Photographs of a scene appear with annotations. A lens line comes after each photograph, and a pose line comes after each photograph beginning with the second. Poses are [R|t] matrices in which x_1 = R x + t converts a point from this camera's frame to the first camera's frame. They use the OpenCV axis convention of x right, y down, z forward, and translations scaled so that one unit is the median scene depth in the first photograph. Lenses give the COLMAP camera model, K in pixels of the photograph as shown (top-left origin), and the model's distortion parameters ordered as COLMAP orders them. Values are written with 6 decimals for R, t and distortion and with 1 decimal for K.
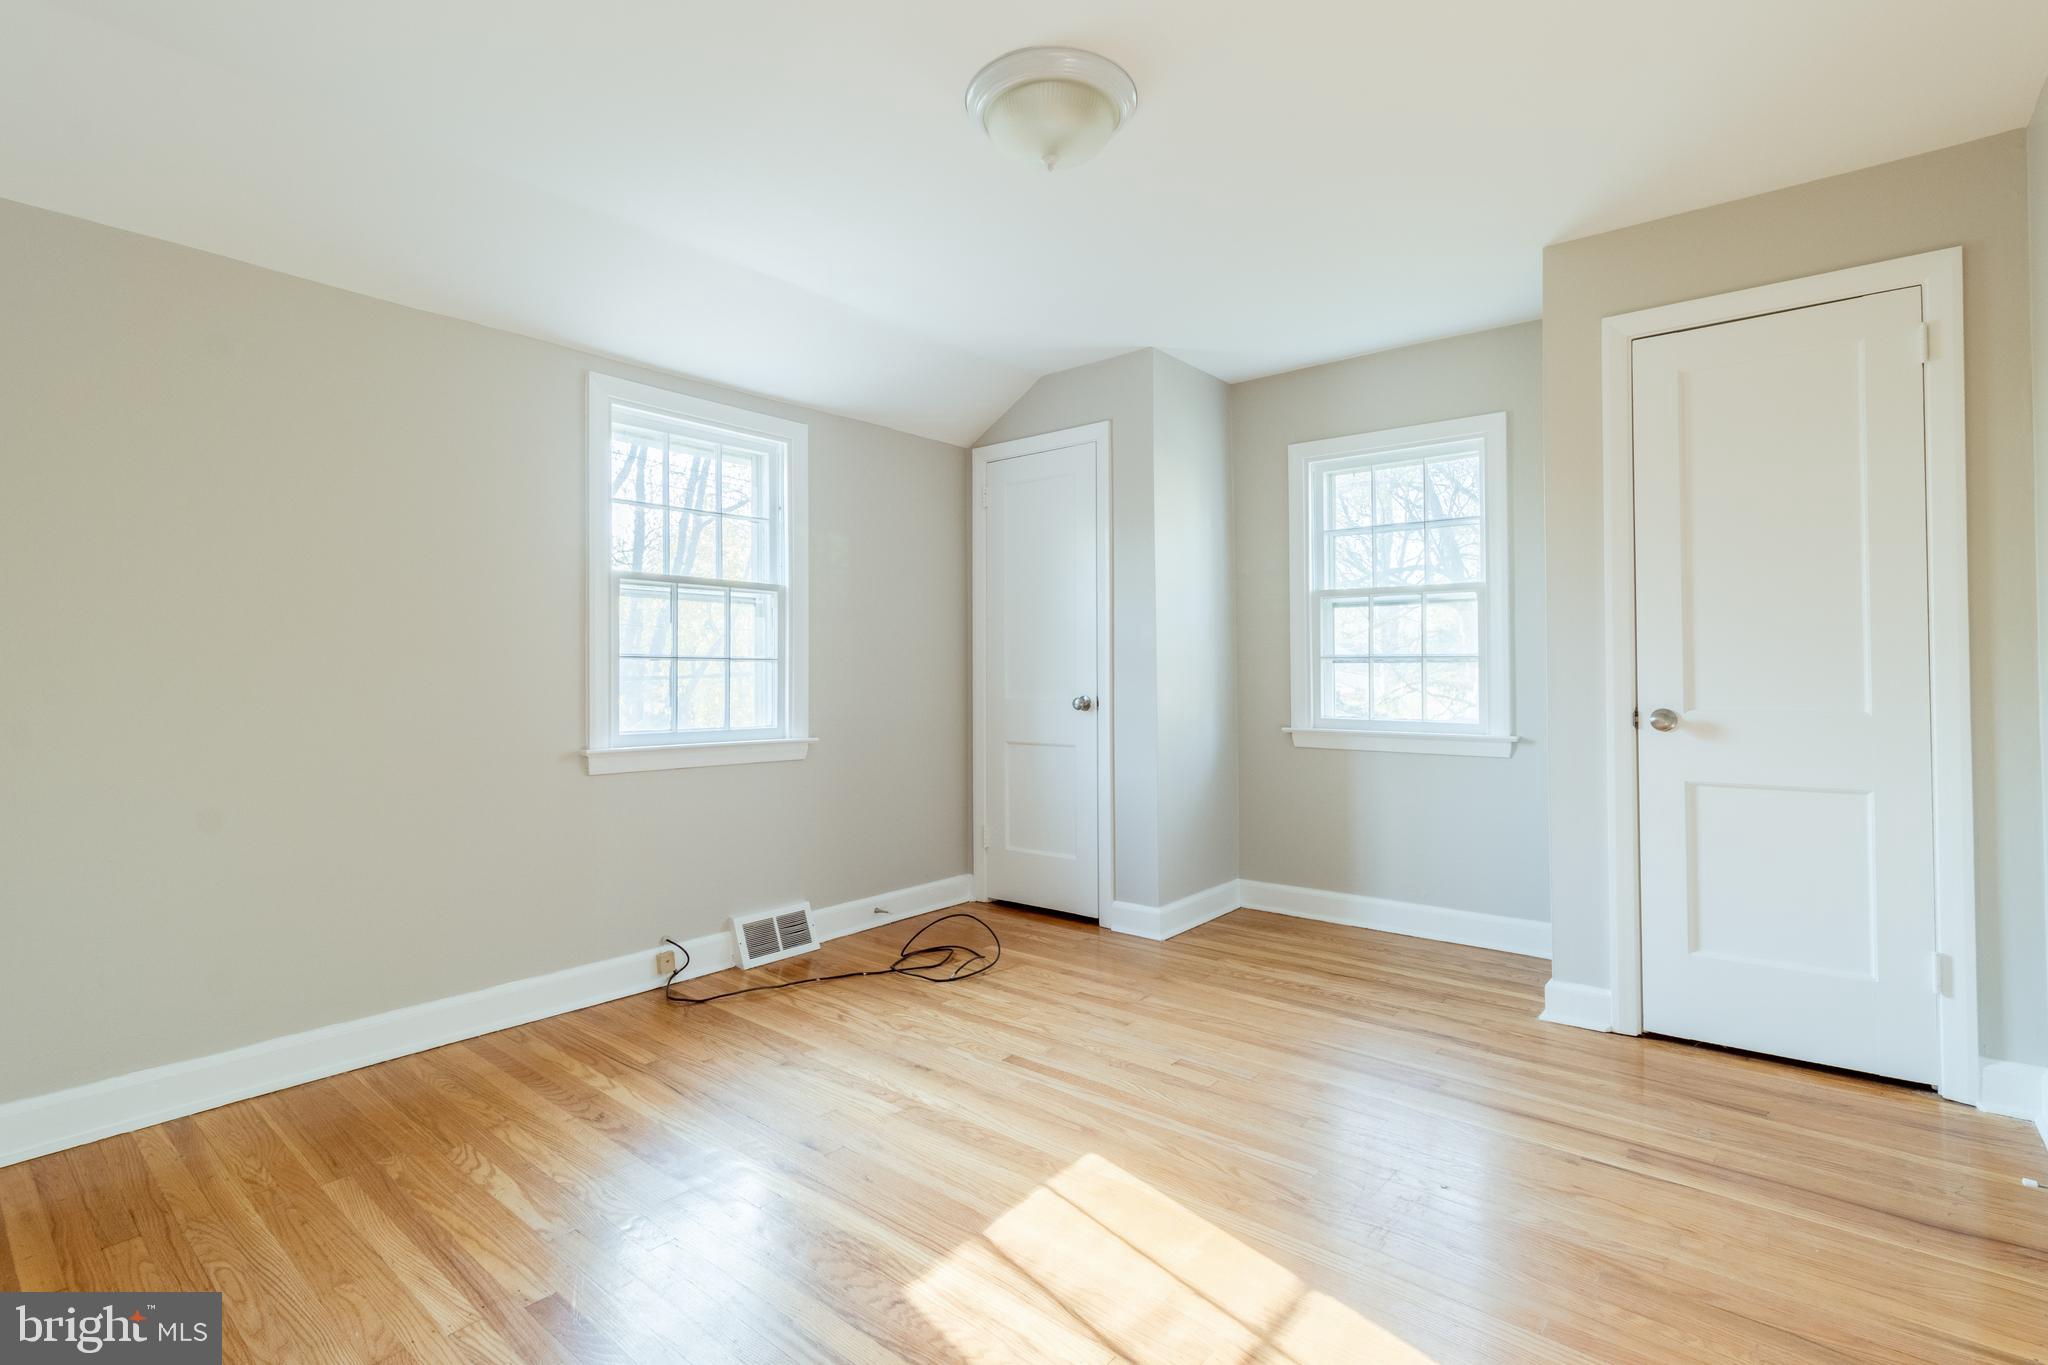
lens RADIAL K [[959.4, 0, 1004.9], [0, 959.4, 667.7], [0, 0, 1]] dist [0.002103, 0.000788]
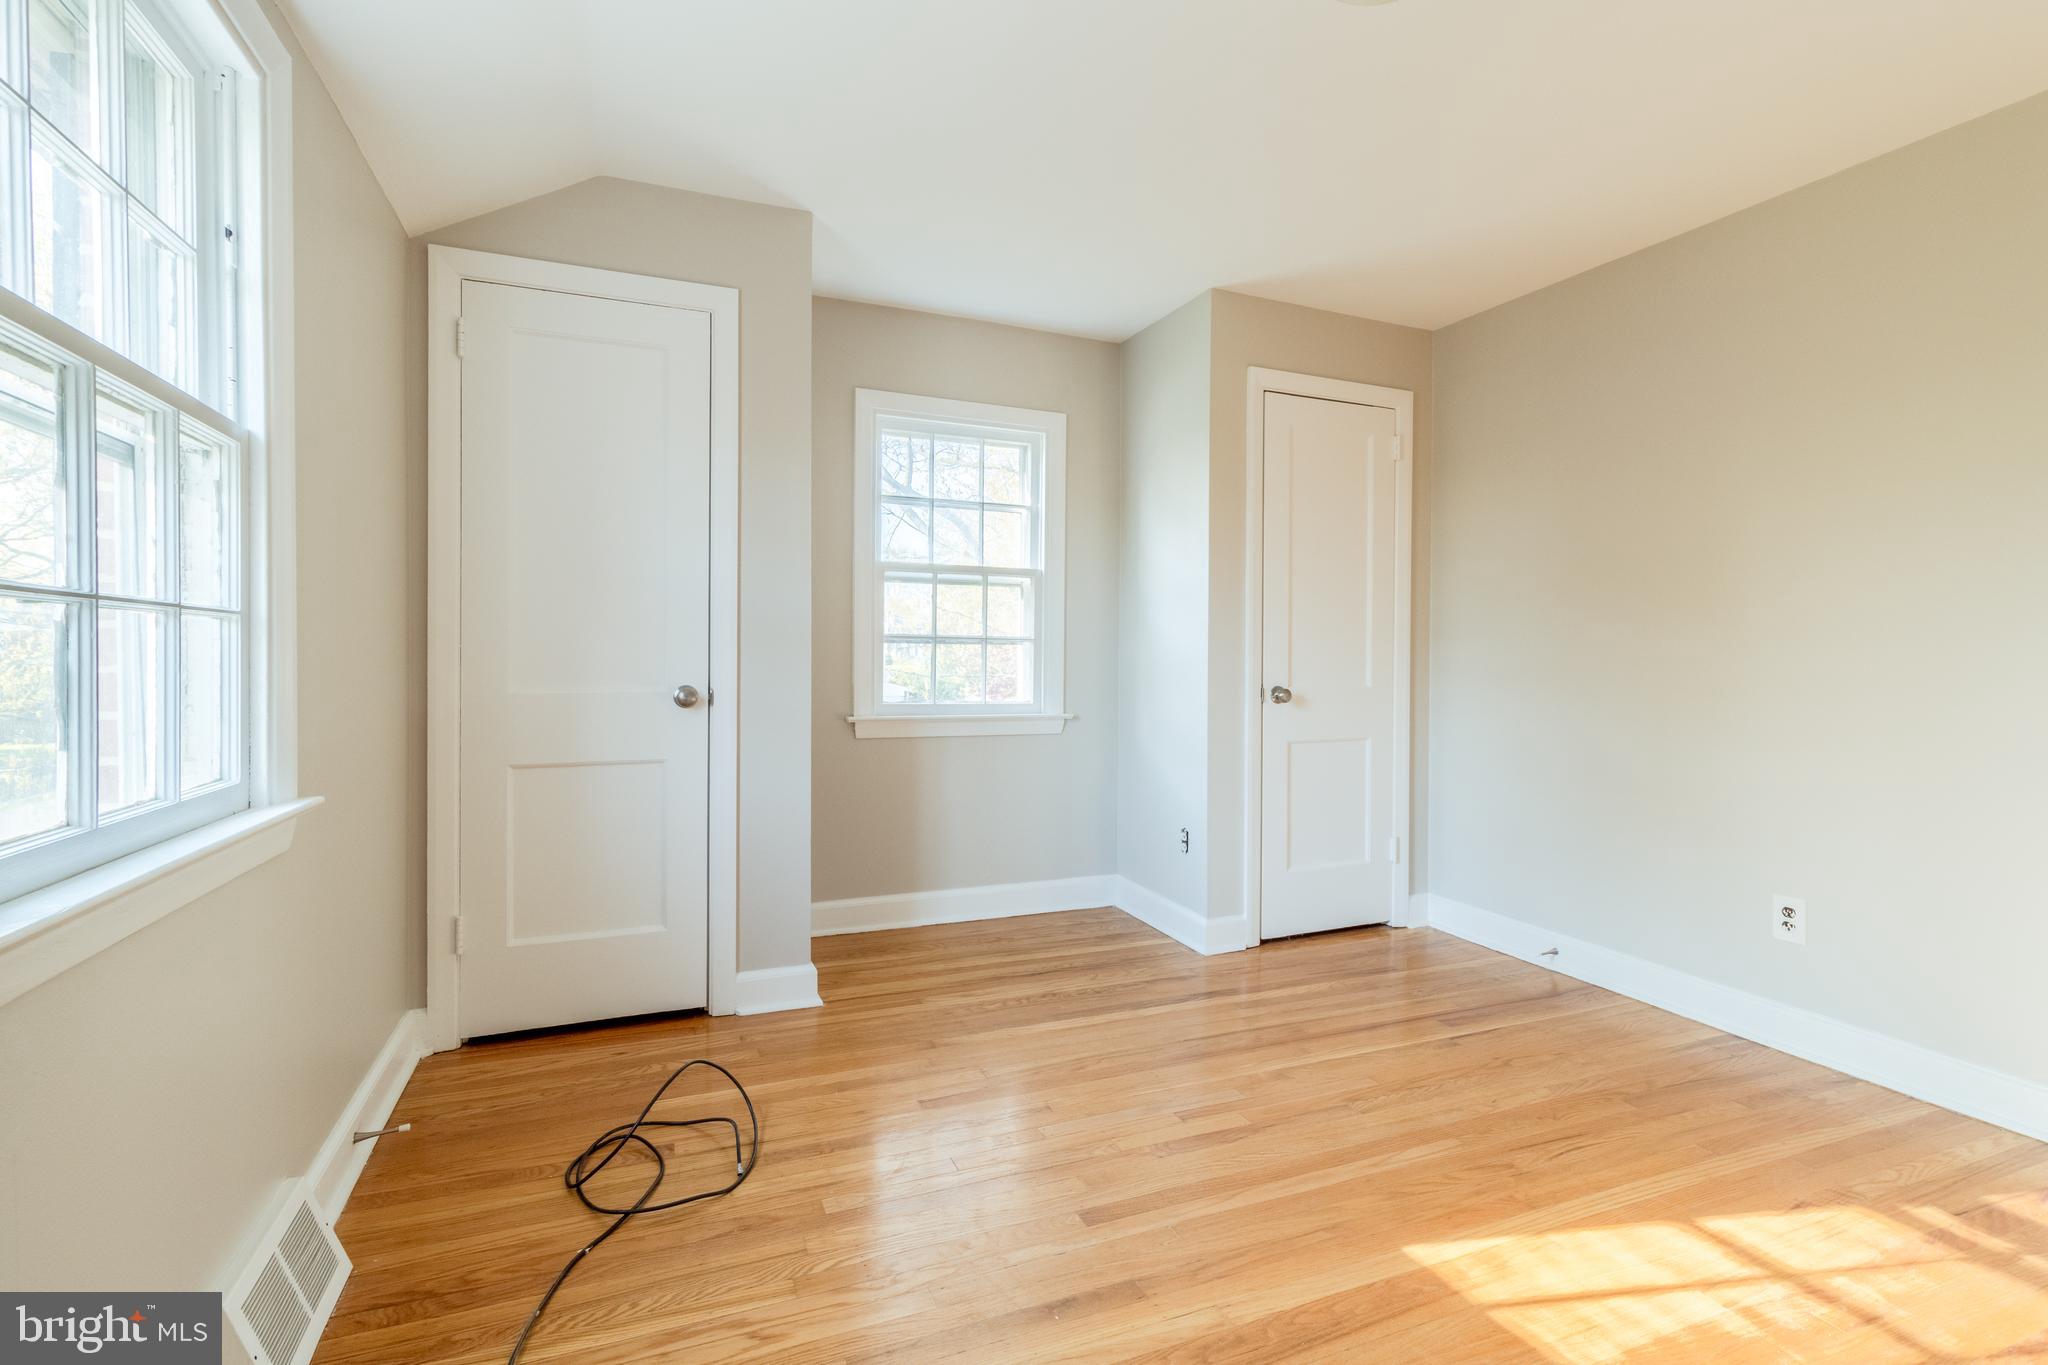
lens RADIAL K [[959.4, 0, 1004.9], [0, 959.4, 667.7], [0, 0, 1]] dist [0.002103, 0.000788]
pose [[0.455797, -0.006731, 0.890058, -0.477783], [-0.015631, 0.999757, 0.015565, 0.003043], [-0.889947, -0.021007, 0.455581, 0.567312]]
